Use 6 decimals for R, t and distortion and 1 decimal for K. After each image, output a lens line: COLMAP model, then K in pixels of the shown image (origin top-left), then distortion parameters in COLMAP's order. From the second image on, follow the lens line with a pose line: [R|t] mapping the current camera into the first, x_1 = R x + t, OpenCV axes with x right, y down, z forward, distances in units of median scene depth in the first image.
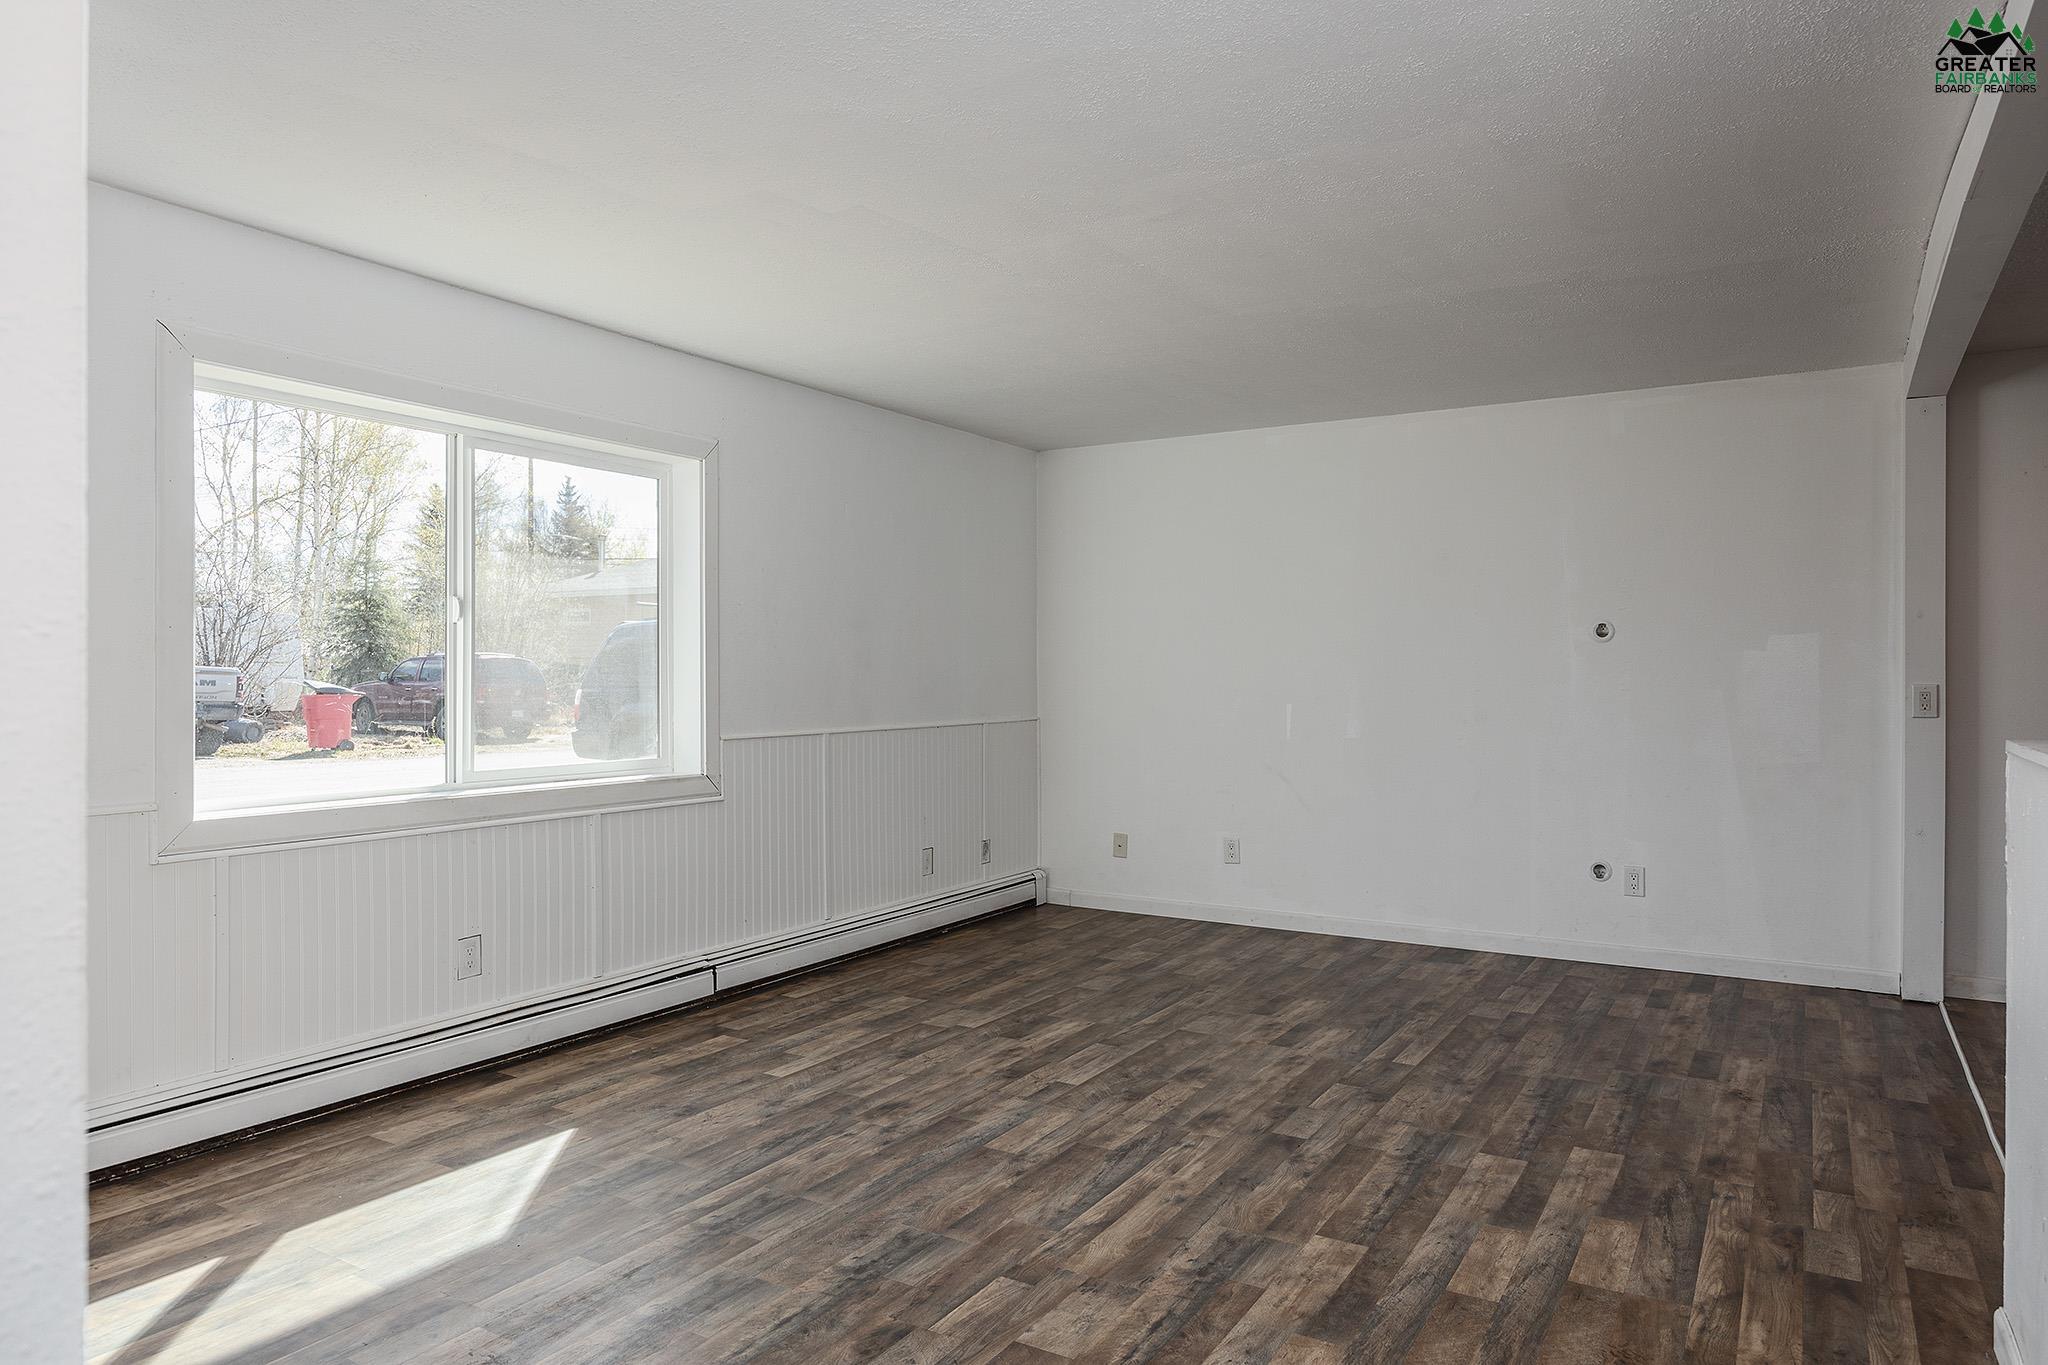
lens RADIAL K [[1269.3, 0, 1060.3], [0, 1269.3, 674.1], [0, 0, 1]] dist [-0.004389, 0.000601]
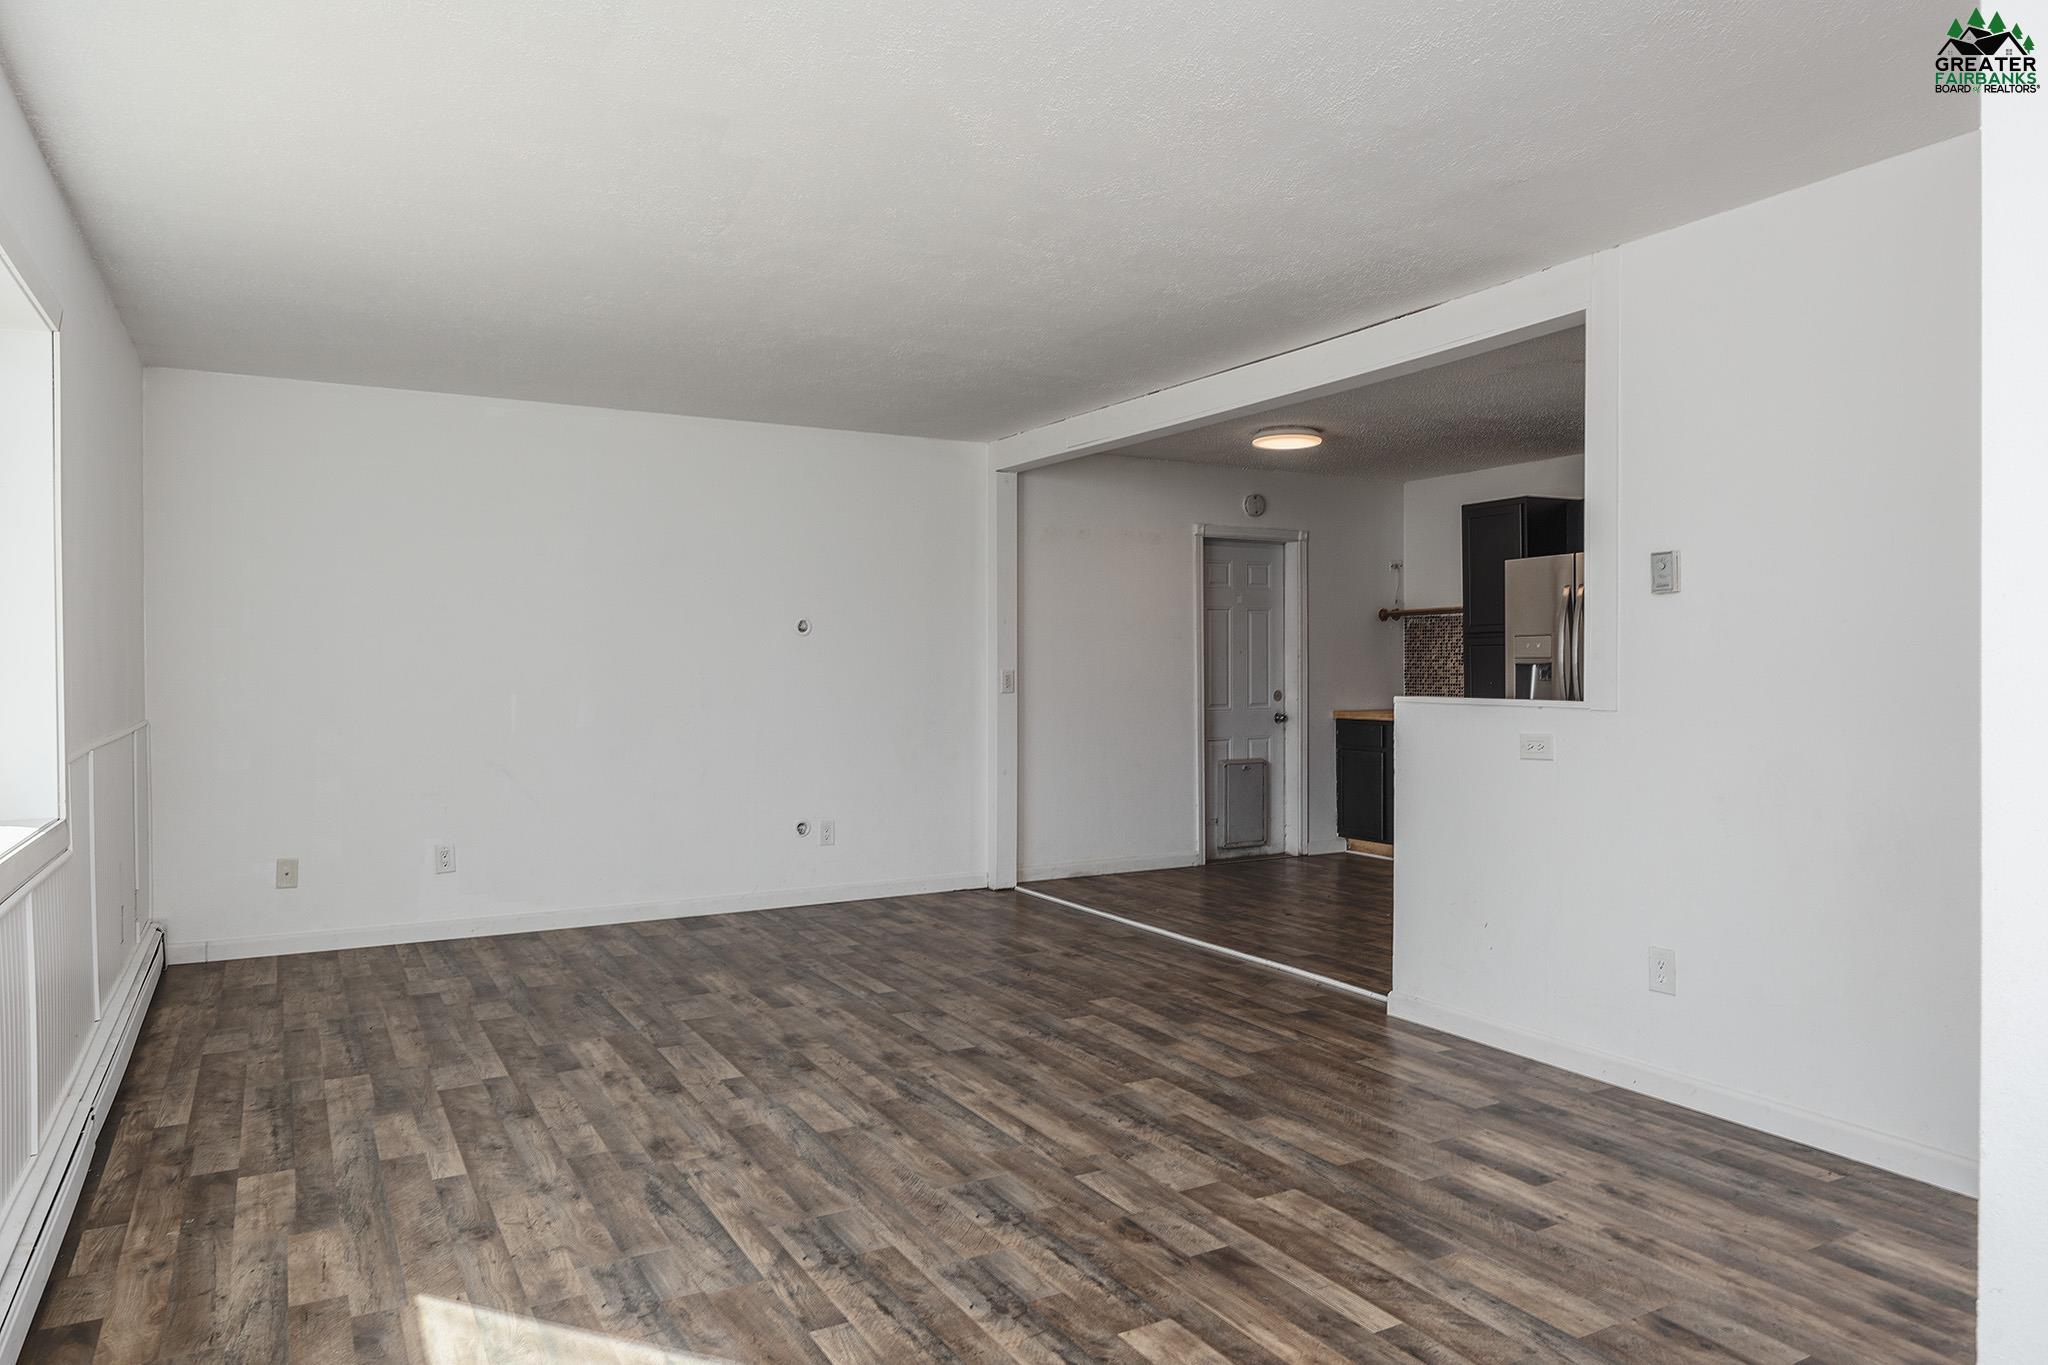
lens RADIAL K [[1289.2, 0, 1026.9], [0, 1289.2, 675.0], [0, 0, 1]] dist [-0.005177, 0.002041]
pose [[0.503146, -0.009407, 0.864150, -0.842950], [0.000193, 0.999942, 0.010773, -0.003735], [-0.864202, -0.005254, 0.503118, 0.334513]]
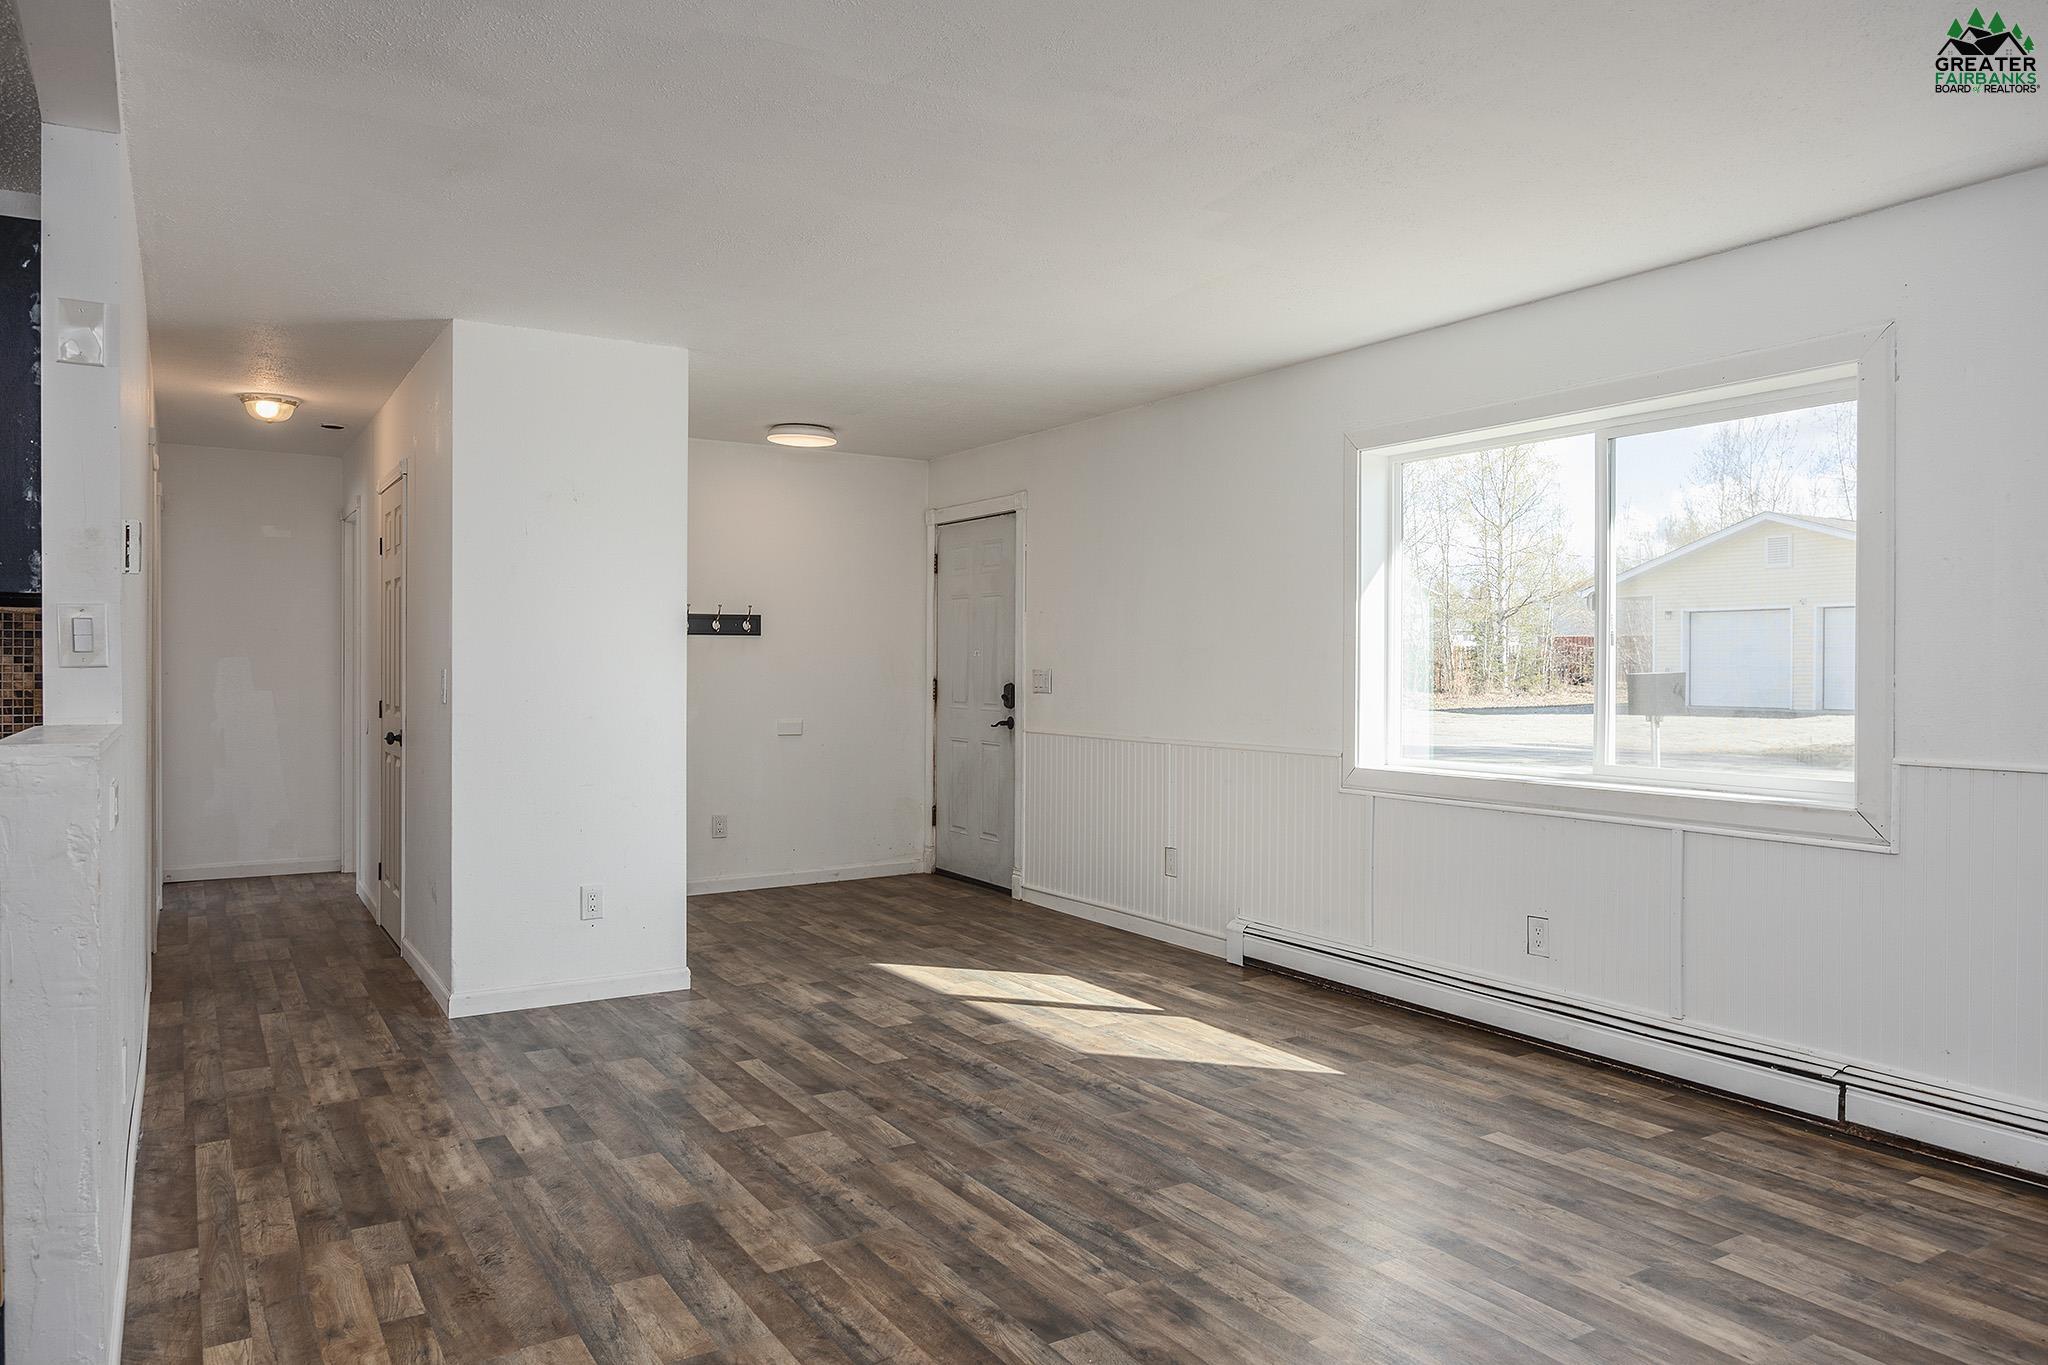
lens RADIAL K [[1365.9, 0, 1013.1], [0, 1365.9, 673.1], [0, 0, 1]] dist [-0.000755, -0.001587]
pose [[-0.473044, 0.003753, -0.881031, 0.850158], [0.000740, 0.999992, 0.003862, -0.000435], [0.881039, 0.001175, -0.473043, 1.325364]]
